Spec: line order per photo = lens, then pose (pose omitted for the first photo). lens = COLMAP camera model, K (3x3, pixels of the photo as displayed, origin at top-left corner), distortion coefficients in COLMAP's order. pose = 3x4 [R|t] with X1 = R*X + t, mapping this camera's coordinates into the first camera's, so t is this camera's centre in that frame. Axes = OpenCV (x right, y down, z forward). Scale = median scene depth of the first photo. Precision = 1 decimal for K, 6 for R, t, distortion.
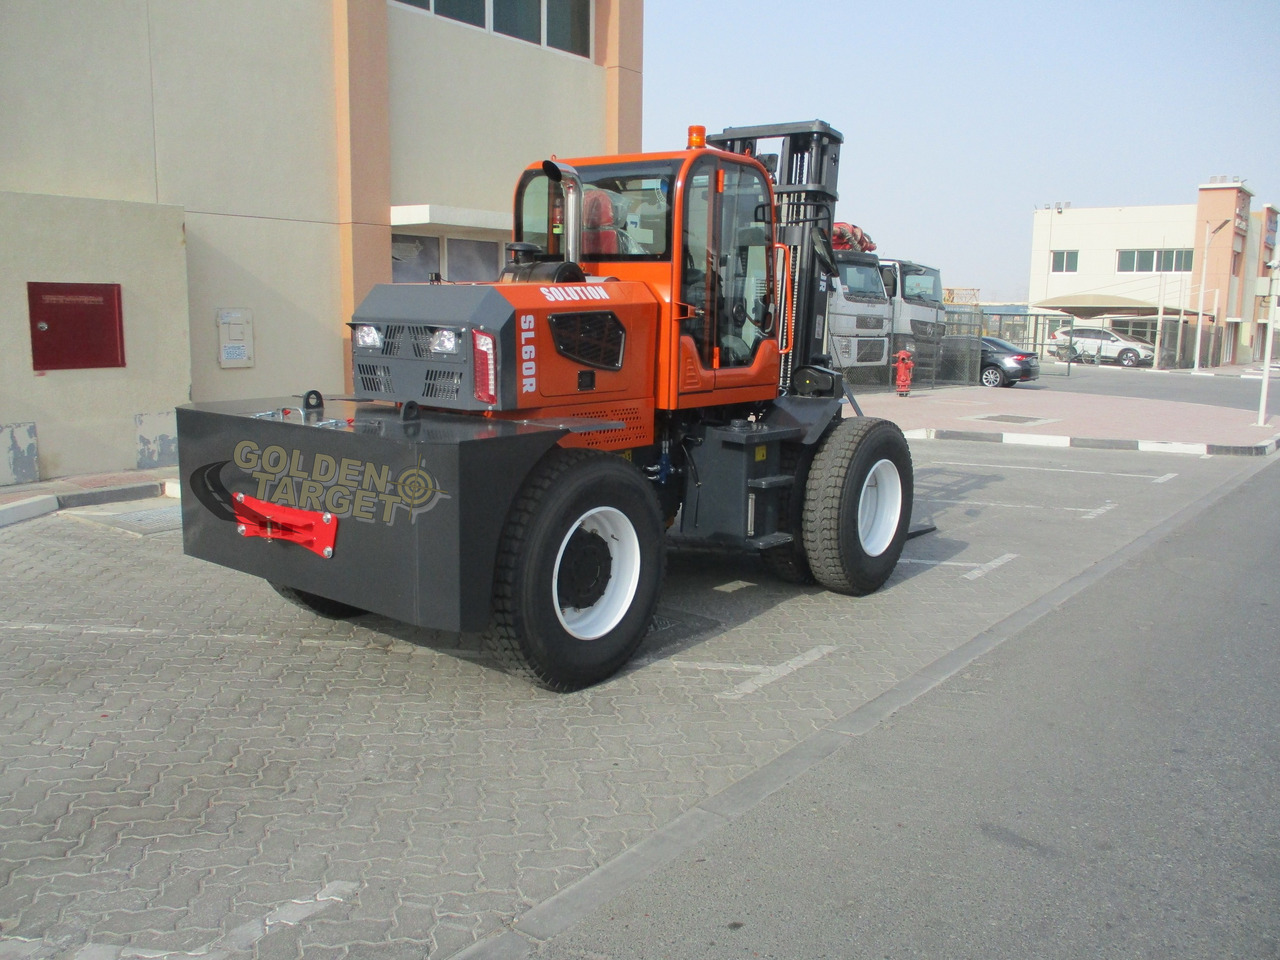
lens RADIAL K [[1079.7, 0, 649.5], [0, 1079.7, 476.6], [0, 0, 1]] dist [-0.017537, 0.001572]
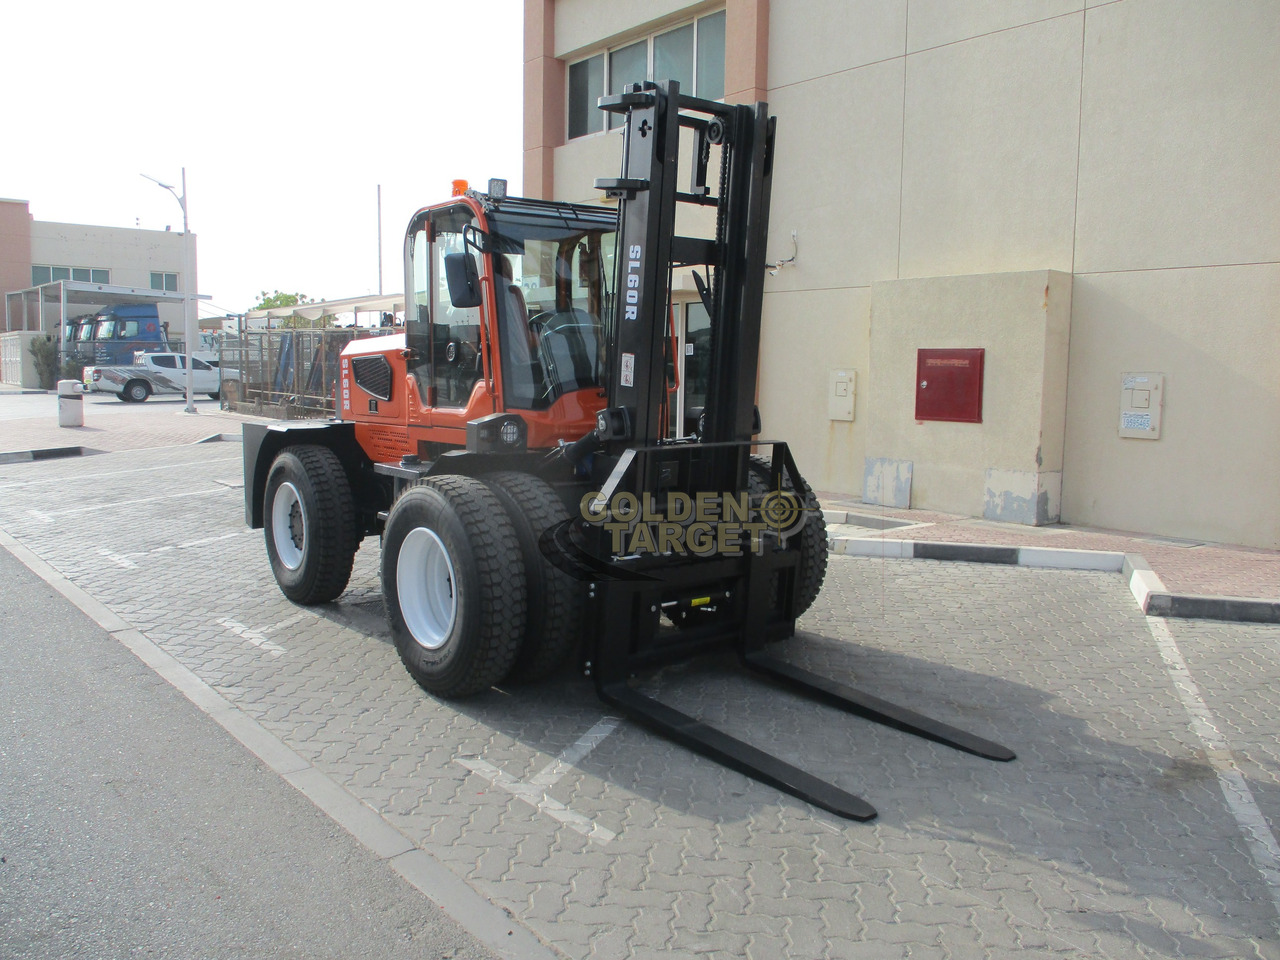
lens RADIAL K [[1079.7, 0, 648.0], [0, 1079.7, 476.3], [0, 0, 1]] dist [-0.017537, 0.001572]
pose [[-0.213001, 0.081641, -0.973635, 0.710505], [-0.169000, 0.978404, 0.119013, -0.131067], [0.962325, 0.189894, -0.194604, 0.959543]]
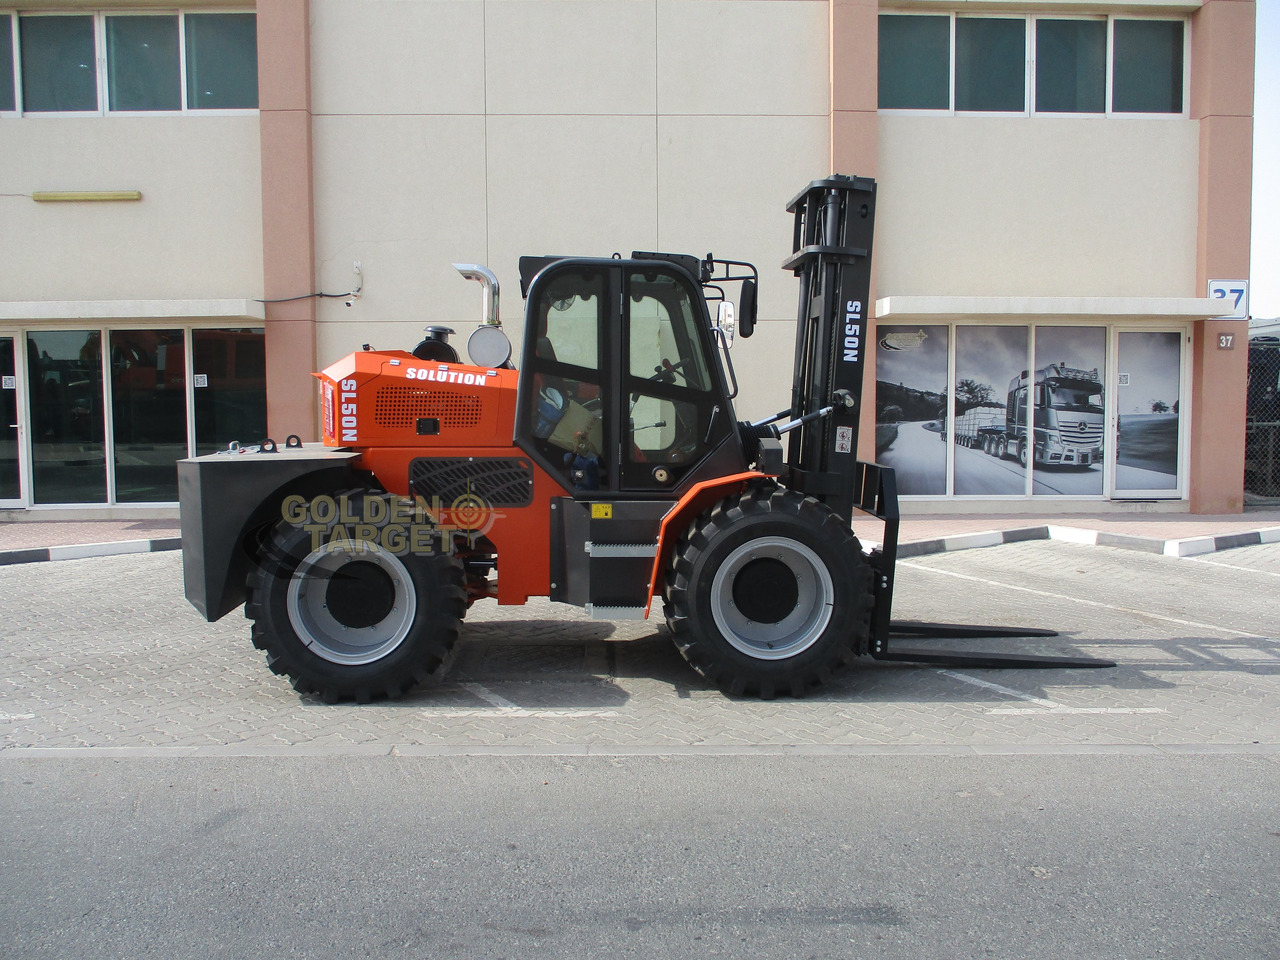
lens RADIAL K [[1079.7, 0, 648.9], [0, 1079.7, 482.5], [0, 0, 1]] dist [-0.017537, 0.001572]
pose [[0.633878, 0.046949, -0.772007, 0.610255], [-0.106660, 0.993925, -0.027131, -0.023459], [0.766044, 0.099540, 0.635035, 0.218390]]
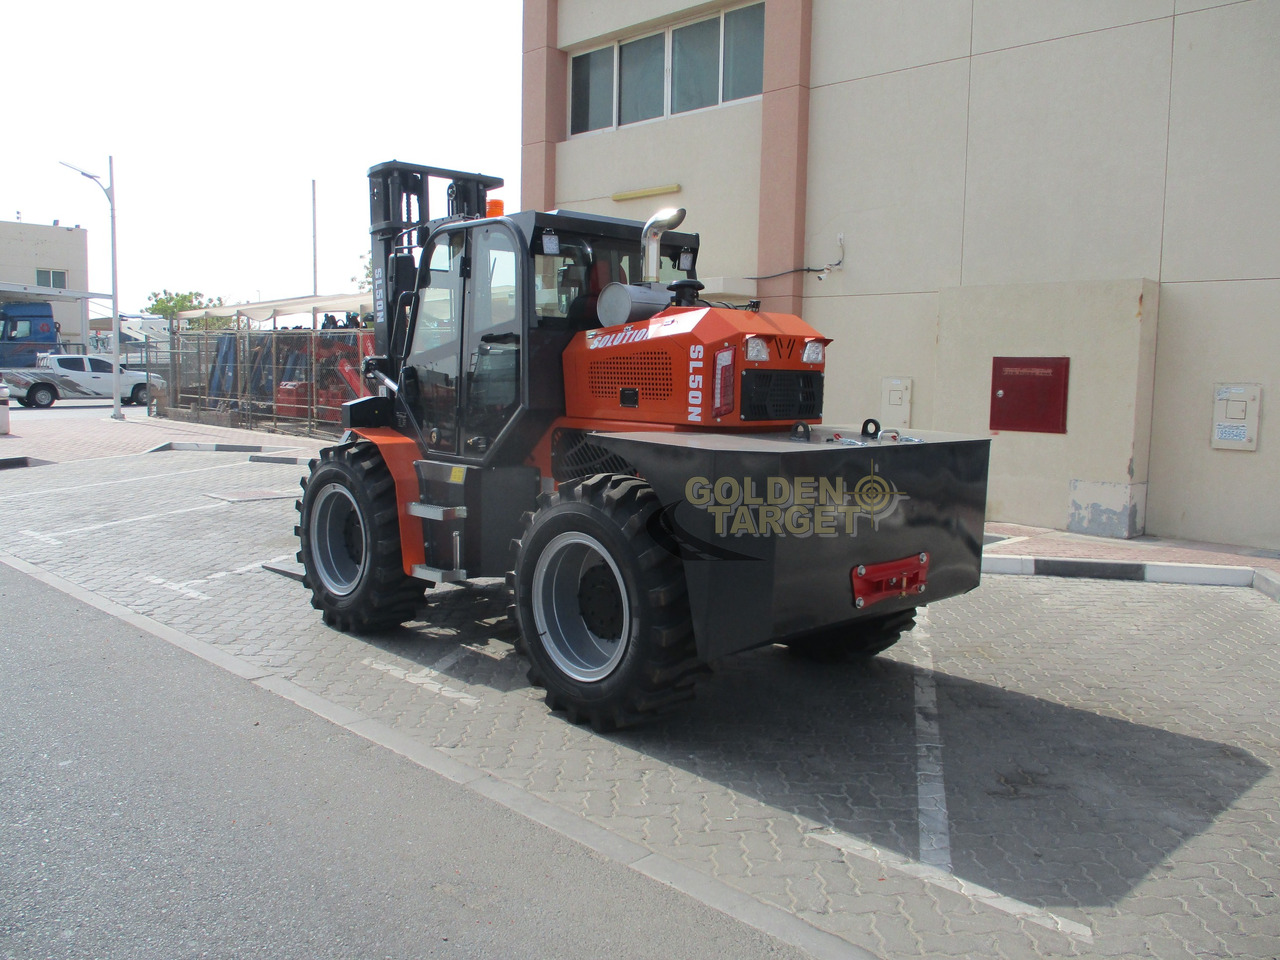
lens RADIAL K [[1079.7, 0, 646.2], [0, 1079.7, 472.1], [0, 0, 1]] dist [-0.017537, 0.001572]
pose [[-0.110716, 0.072988, -0.991168, 0.671255], [-0.176700, 0.979965, 0.091901, -0.095587], [0.978018, 0.185314, -0.095601, 0.749394]]
